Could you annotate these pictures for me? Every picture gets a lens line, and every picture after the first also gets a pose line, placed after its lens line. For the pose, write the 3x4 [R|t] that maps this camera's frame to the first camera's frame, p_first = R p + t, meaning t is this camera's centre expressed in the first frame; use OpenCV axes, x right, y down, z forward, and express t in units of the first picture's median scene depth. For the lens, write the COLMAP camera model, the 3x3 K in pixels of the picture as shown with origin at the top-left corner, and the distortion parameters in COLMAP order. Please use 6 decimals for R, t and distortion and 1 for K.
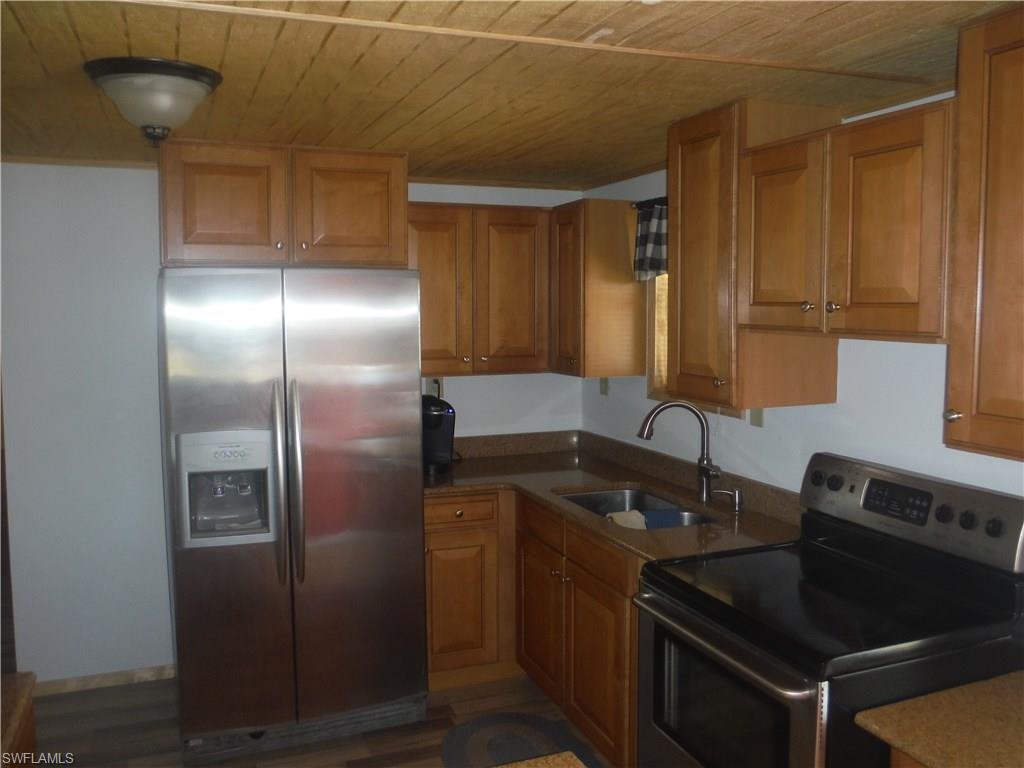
lens RADIAL K [[857.2, 0, 512.0], [0, 857.2, 384.0], [0, 0, 1]] dist [-0.034317, 0.001523]
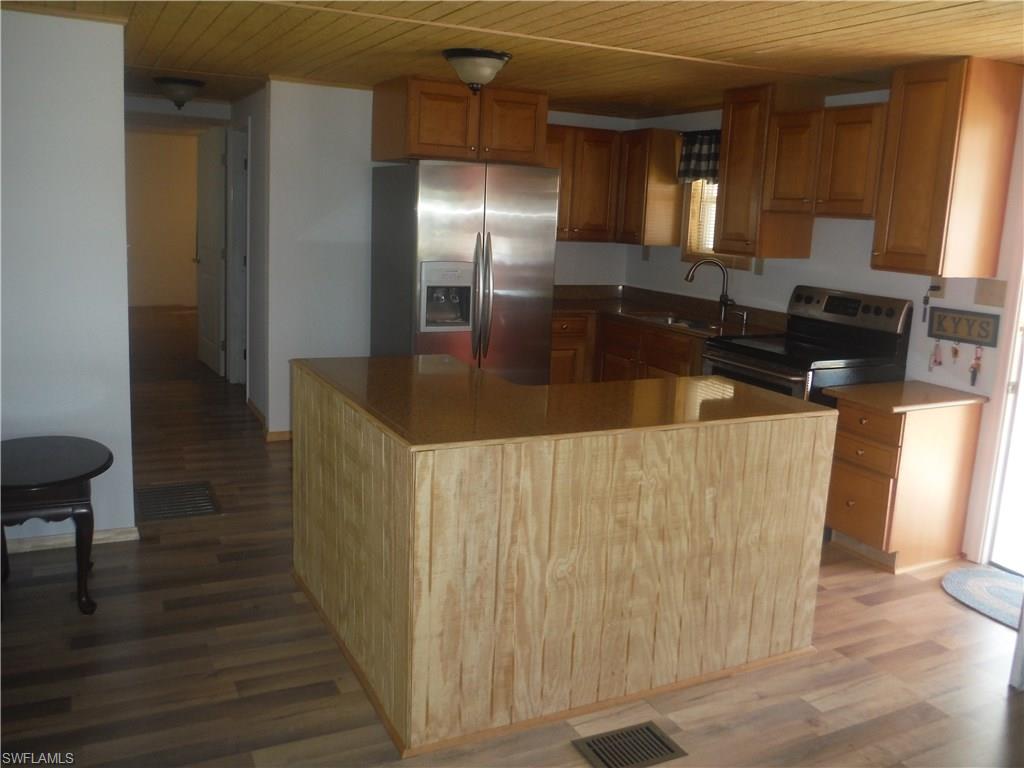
lens RADIAL K [[883.9, 0, 512.3], [0, 883.9, 368.4], [0, 0, 1]] dist [-0.002436, 0.006449]
pose [[0.993960, 0.032541, 0.104808, -0.393822], [-0.041482, 0.995577, 0.084296, 0.112942], [-0.101602, -0.088134, 0.990913, -0.730957]]
